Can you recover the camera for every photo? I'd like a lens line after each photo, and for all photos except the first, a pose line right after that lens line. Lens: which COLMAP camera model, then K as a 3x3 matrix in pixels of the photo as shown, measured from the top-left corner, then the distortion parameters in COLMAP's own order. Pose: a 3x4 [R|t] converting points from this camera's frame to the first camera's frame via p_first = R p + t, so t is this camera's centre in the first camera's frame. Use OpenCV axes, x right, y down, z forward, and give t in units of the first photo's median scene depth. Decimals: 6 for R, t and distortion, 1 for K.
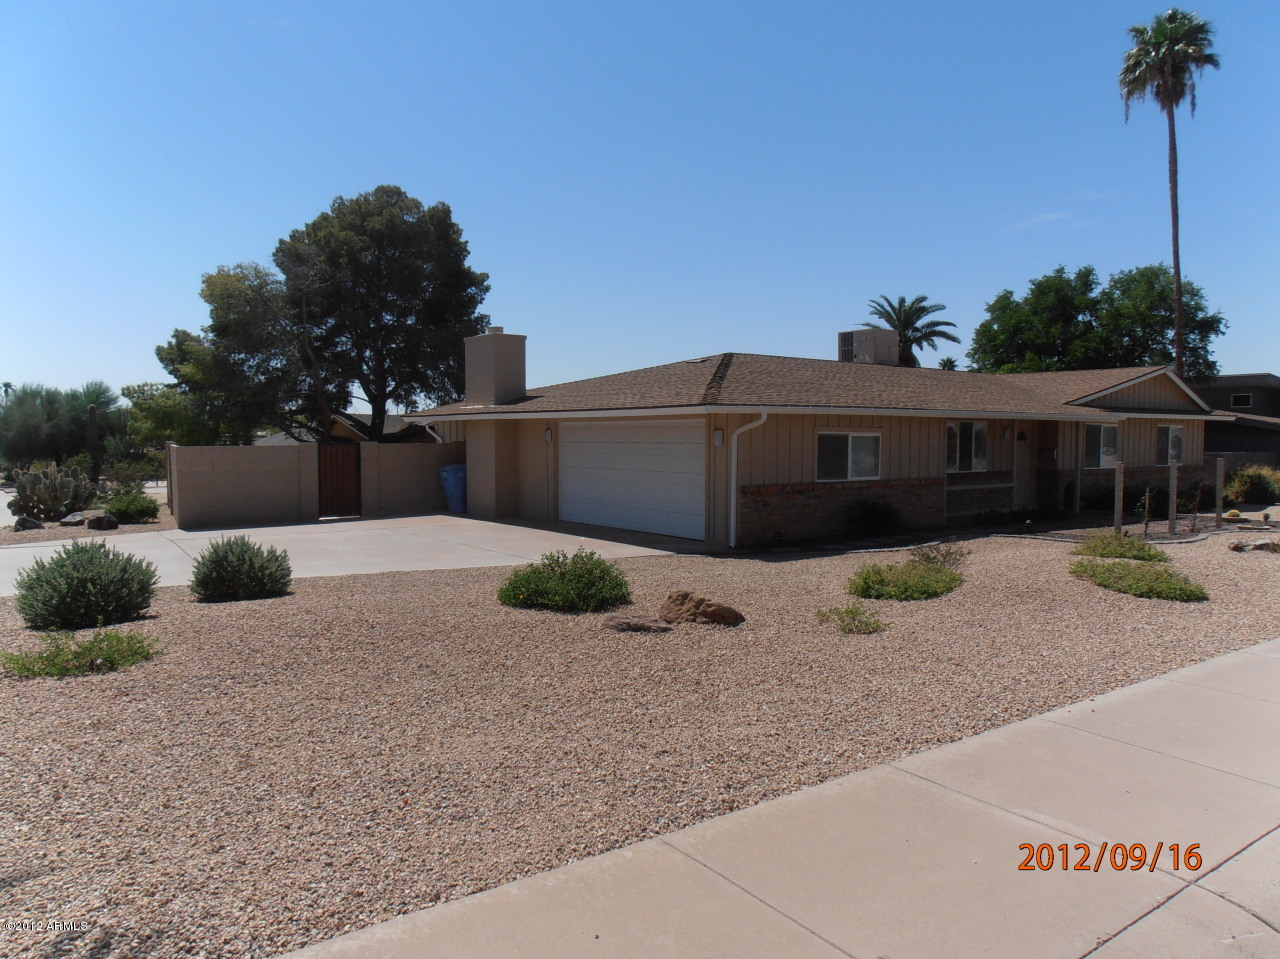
lens RADIAL K [[903.6, 0, 643.2], [0, 903.6, 479.3], [0, 0, 1]] dist [-0.013103, 0.010451]
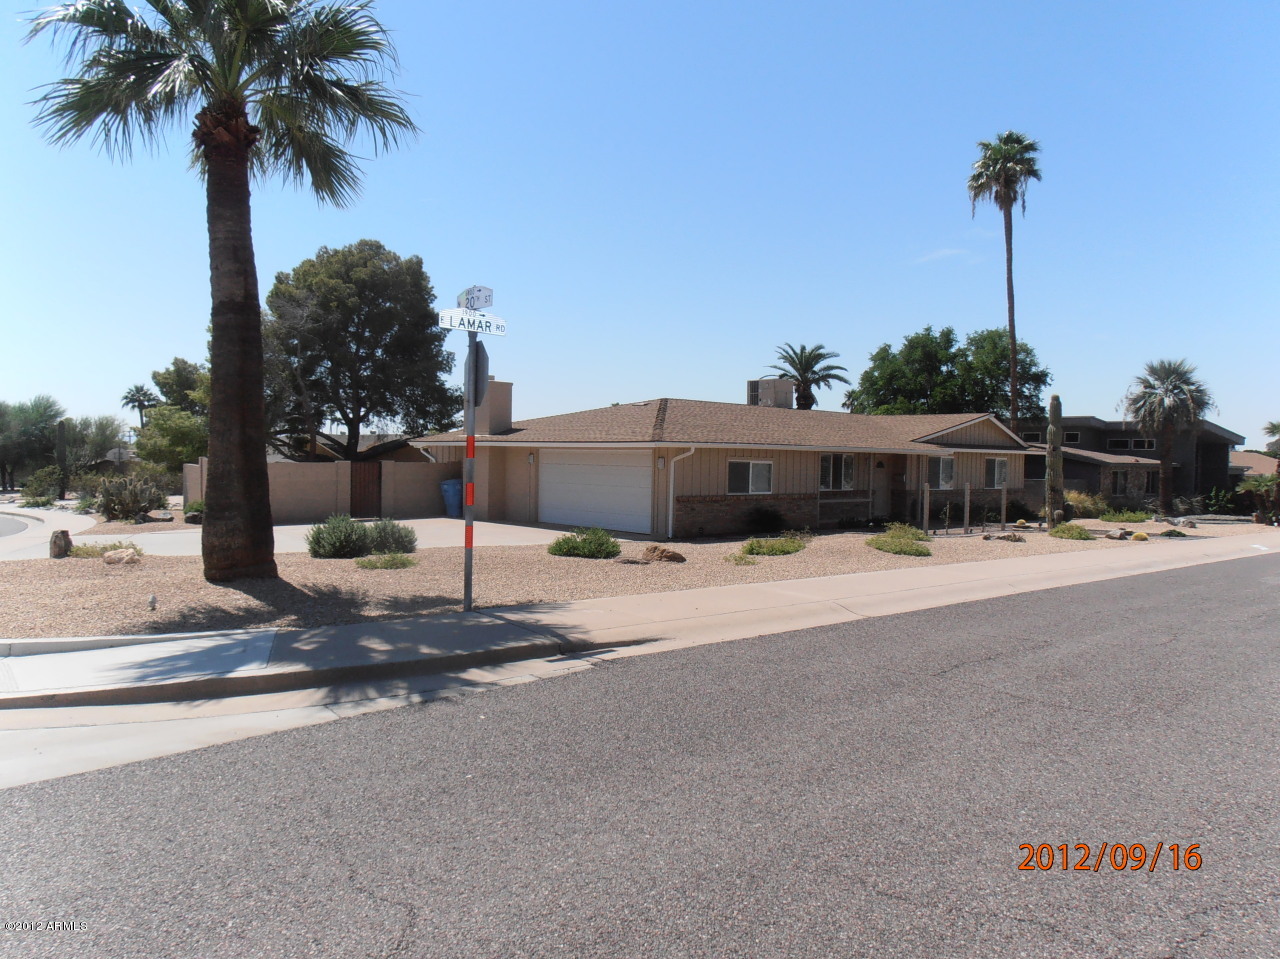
lens RADIAL K [[903.6, 0, 643.2], [0, 903.6, 479.3], [0, 0, 1]] dist [-0.013103, 0.010451]
pose [[0.995847, 0.014327, 0.089911, -0.035772], [-0.012305, 0.999660, -0.022994, 0.006464], [-0.090209, 0.021792, 0.995684, -0.210691]]
